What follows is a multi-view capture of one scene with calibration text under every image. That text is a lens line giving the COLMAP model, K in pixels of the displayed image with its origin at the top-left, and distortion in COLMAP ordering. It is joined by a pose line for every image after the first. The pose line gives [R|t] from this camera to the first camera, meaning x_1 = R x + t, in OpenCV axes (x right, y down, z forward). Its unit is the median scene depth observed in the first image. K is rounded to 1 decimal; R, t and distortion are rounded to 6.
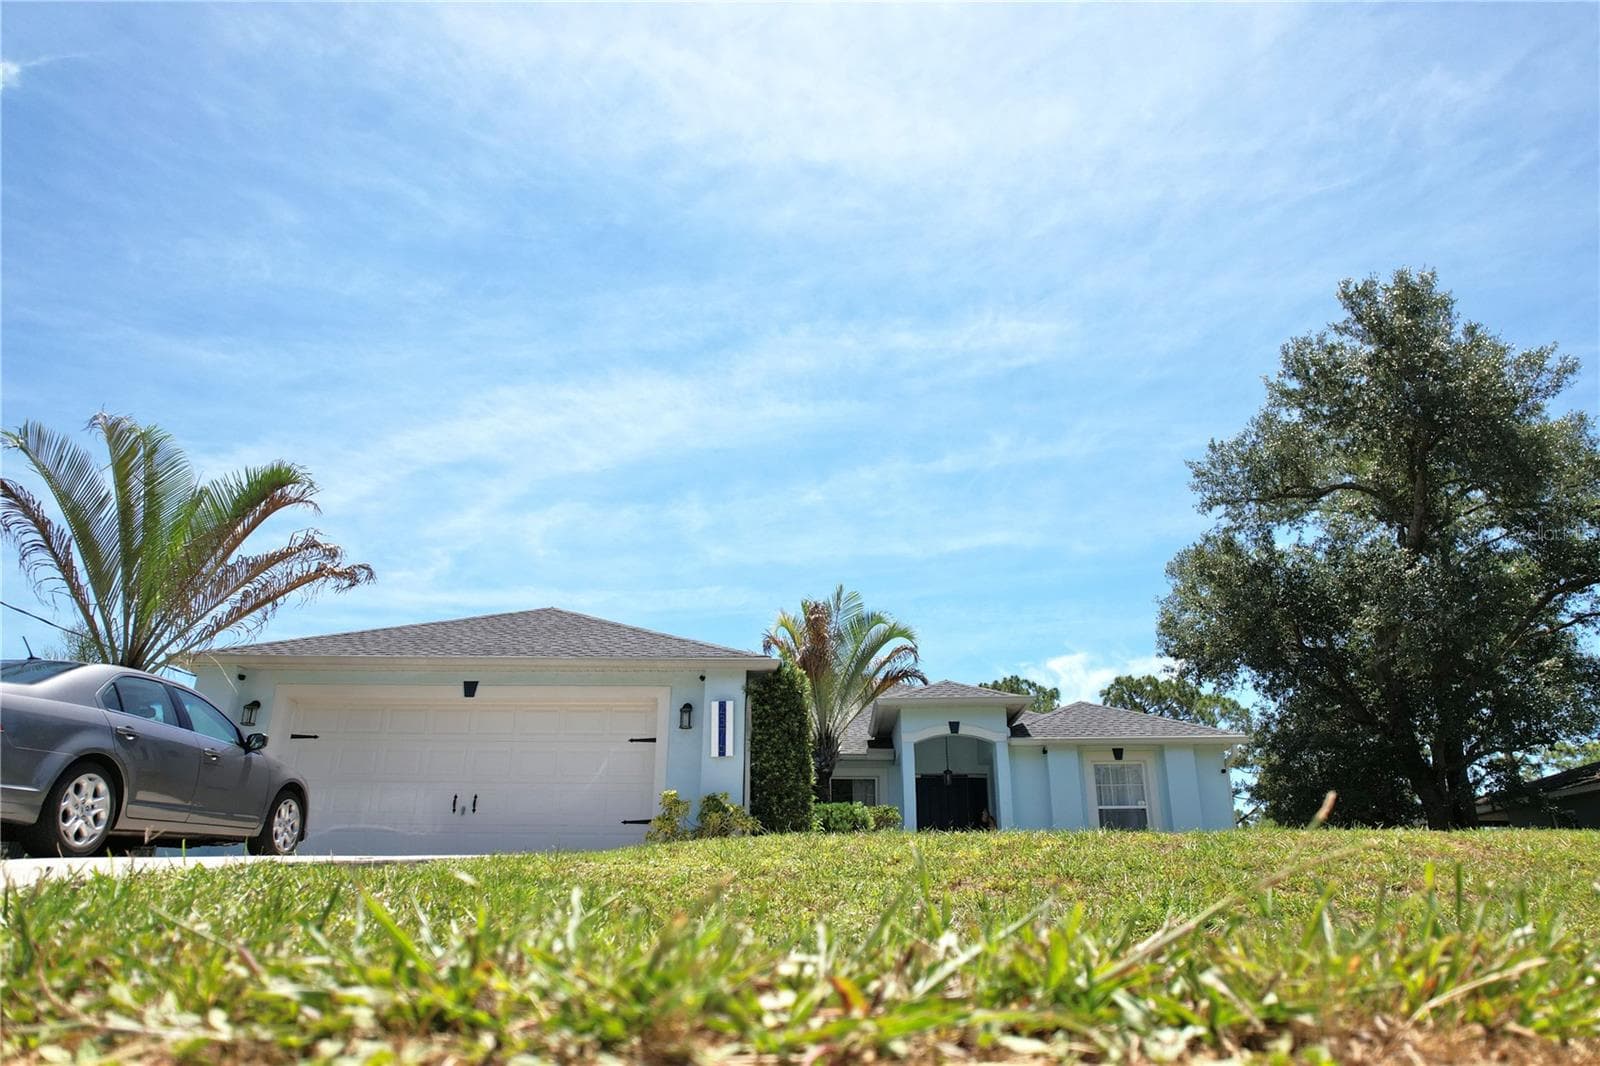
lens RADIAL K [[1033.9, 0, 805.4], [0, 1033.9, 541.5], [0, 0, 1]] dist [-0.073240, 0.065717]
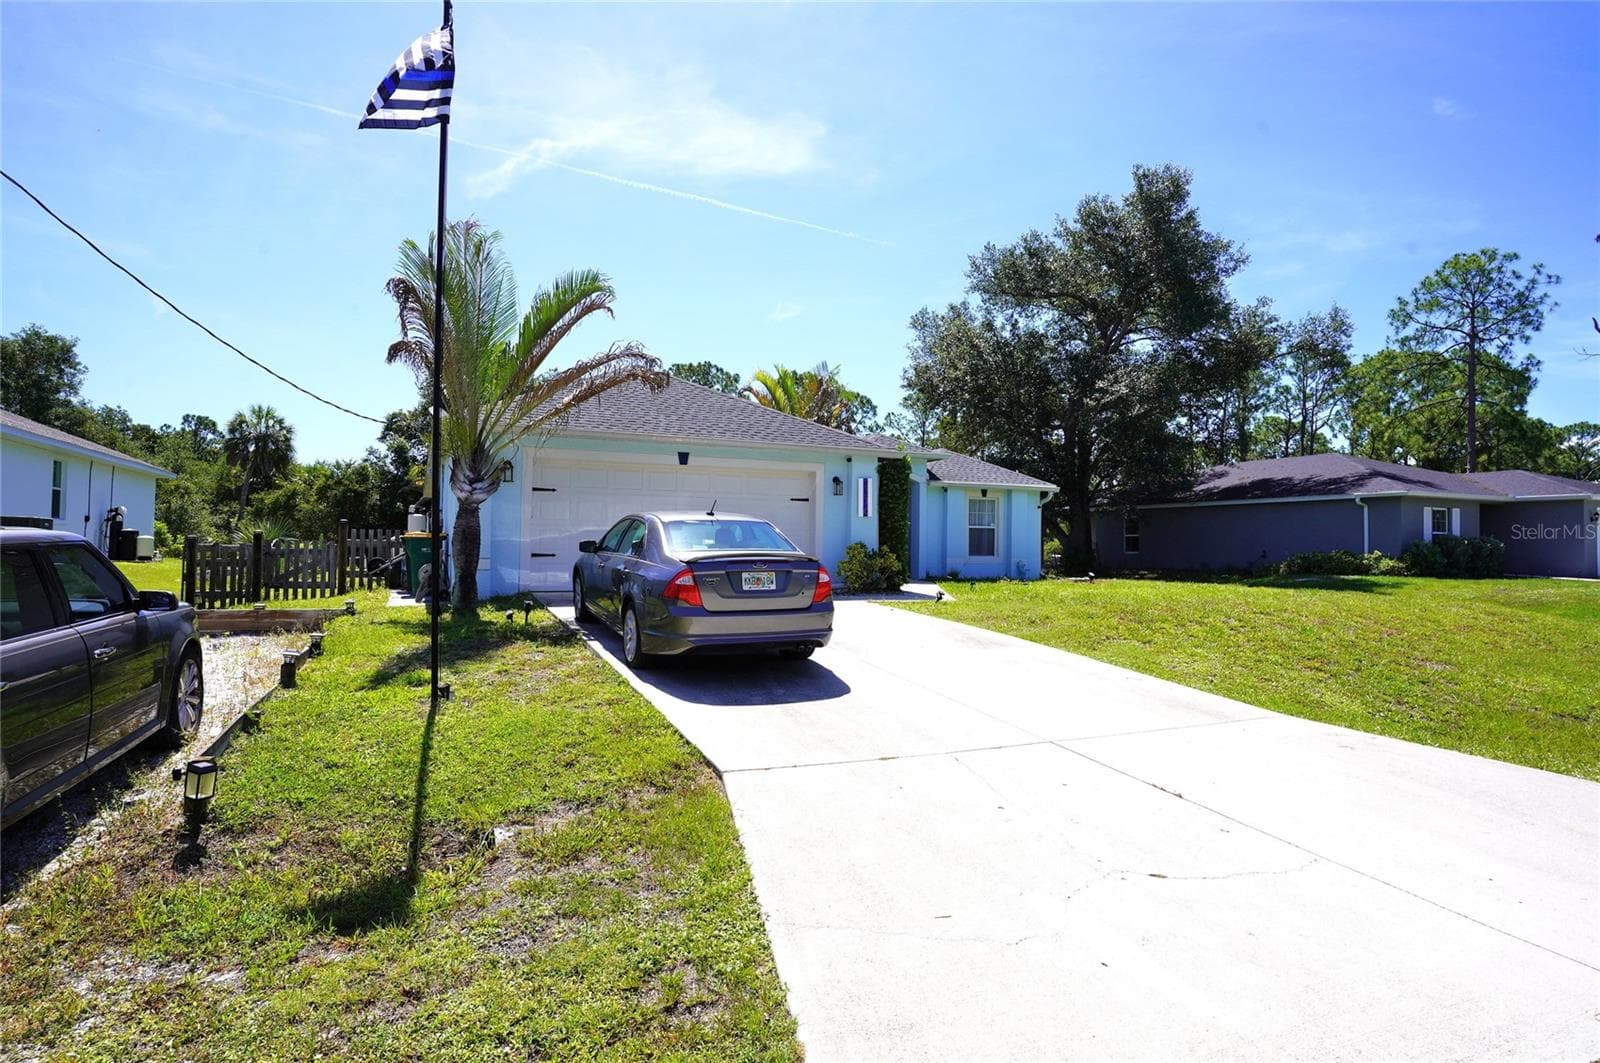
lens RADIAL K [[882.8, 0, 800.0], [0, 882.8, 531.5], [0, 0, 1]] dist [-0.062287, 0.000083]
pose [[0.907709, 0.017767, 0.419223, -0.484528], [-0.164046, 0.934609, 0.315587, -0.104920], [-0.386202, -0.355233, 0.851268, -0.018858]]
